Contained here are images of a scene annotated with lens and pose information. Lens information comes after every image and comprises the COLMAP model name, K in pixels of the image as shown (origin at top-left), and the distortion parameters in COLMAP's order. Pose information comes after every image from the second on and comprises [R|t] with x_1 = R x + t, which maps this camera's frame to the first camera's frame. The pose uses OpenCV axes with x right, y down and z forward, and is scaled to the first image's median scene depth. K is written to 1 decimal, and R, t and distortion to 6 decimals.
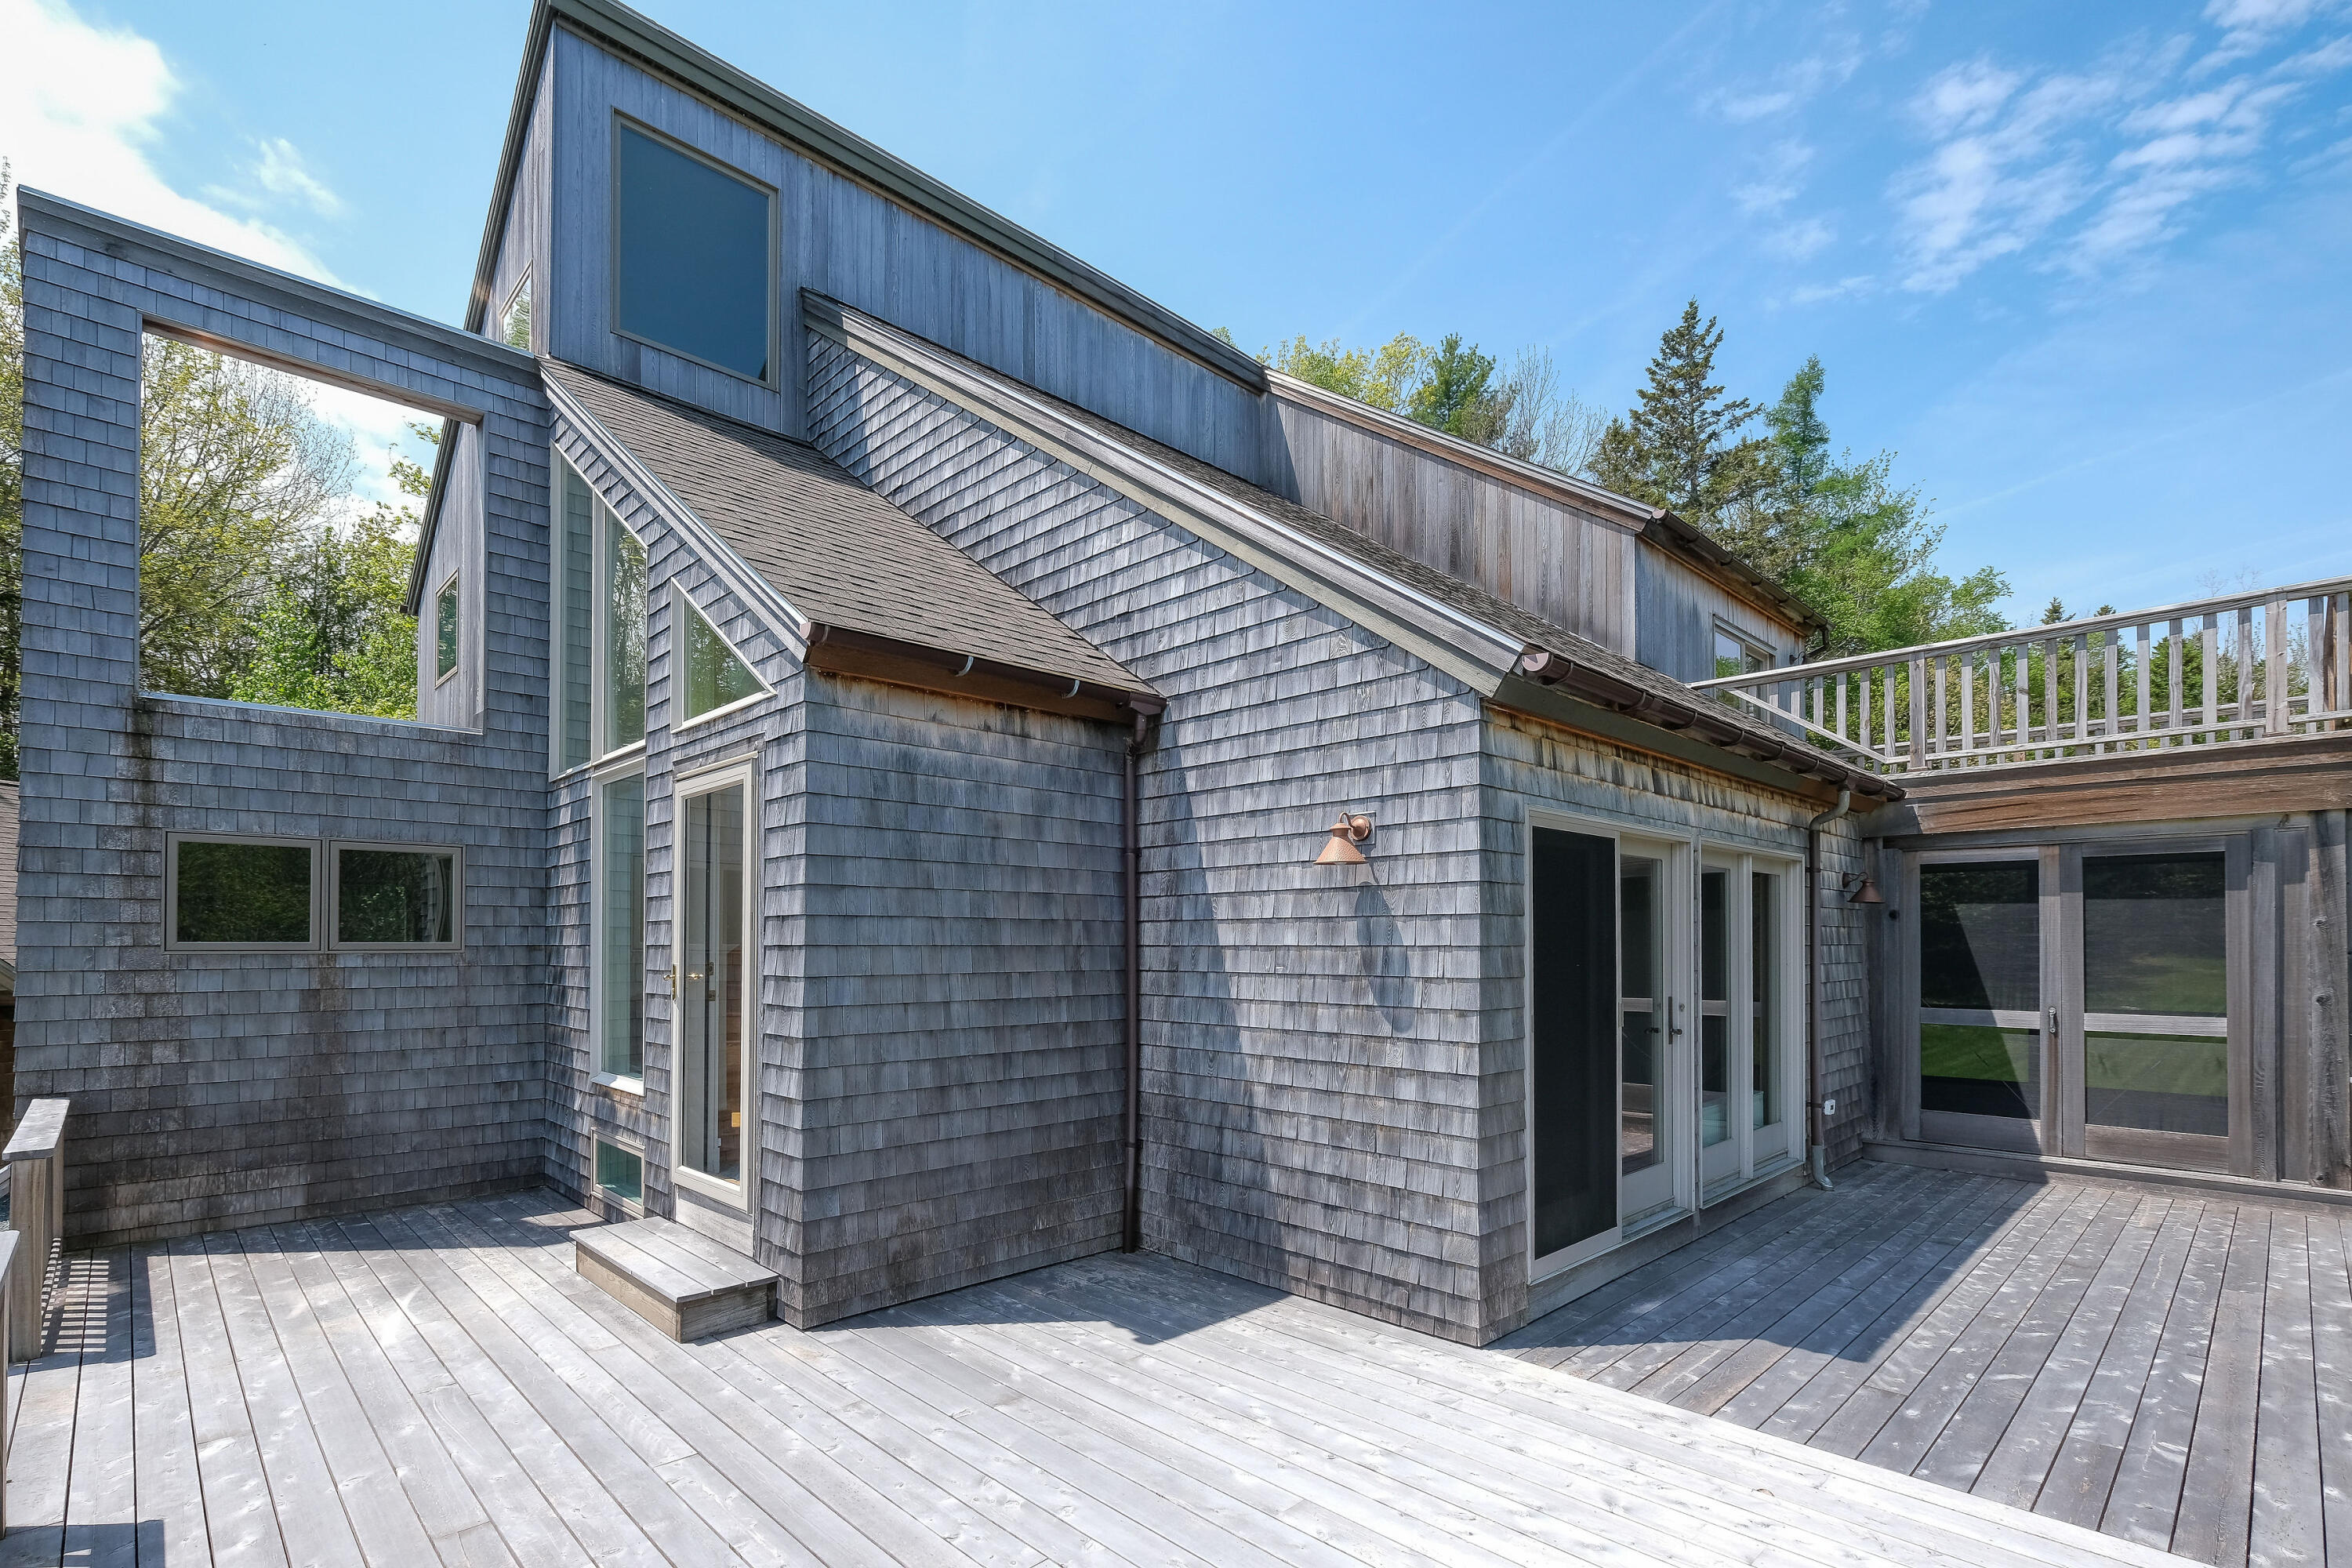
lens RADIAL K [[1060.0, 0, 1176.0], [0, 1060.0, 784.0], [0, 0, 1]] dist [-0.001883, -0.000514]
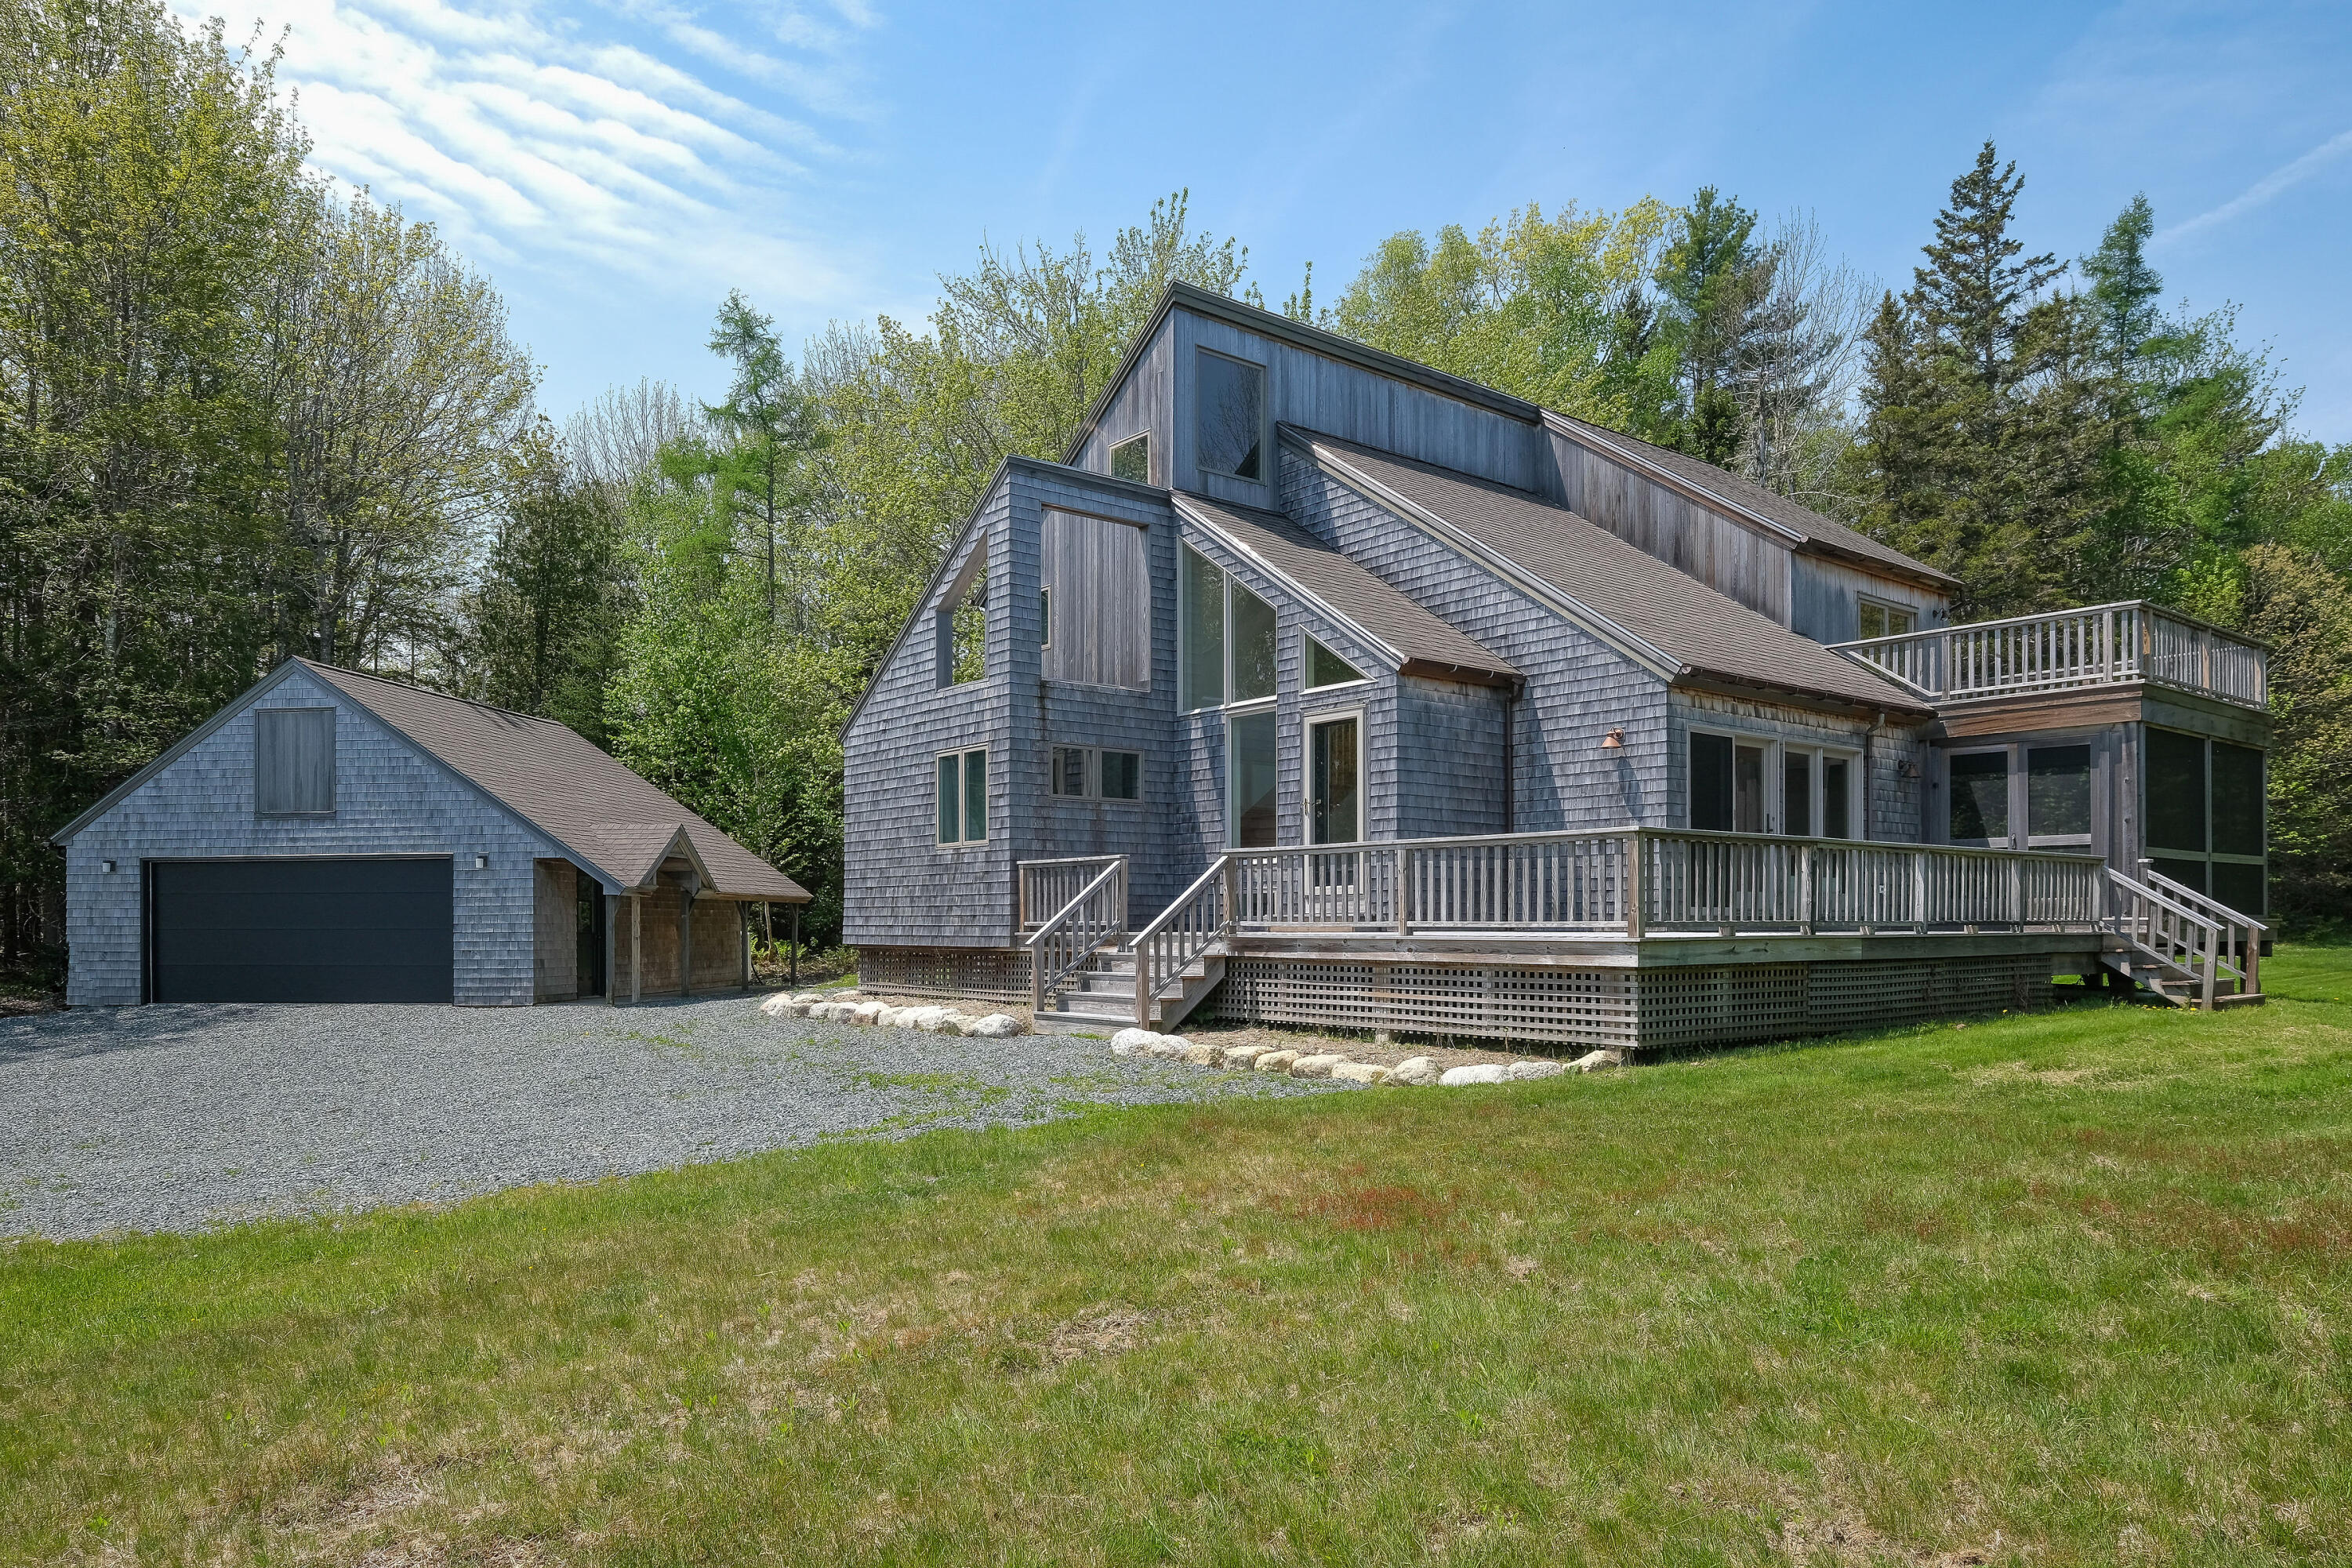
lens RADIAL K [[1618.5, 0, 1176.6], [0, 1618.5, 732.2], [0, 0, 1]] dist [-0.000480, 0.000733]
pose [[0.996767, -0.009873, -0.079733, -0.354027], [0.011657, 0.999691, 0.021938, -0.035845], [0.079491, -0.022796, 0.996575, -1.818281]]
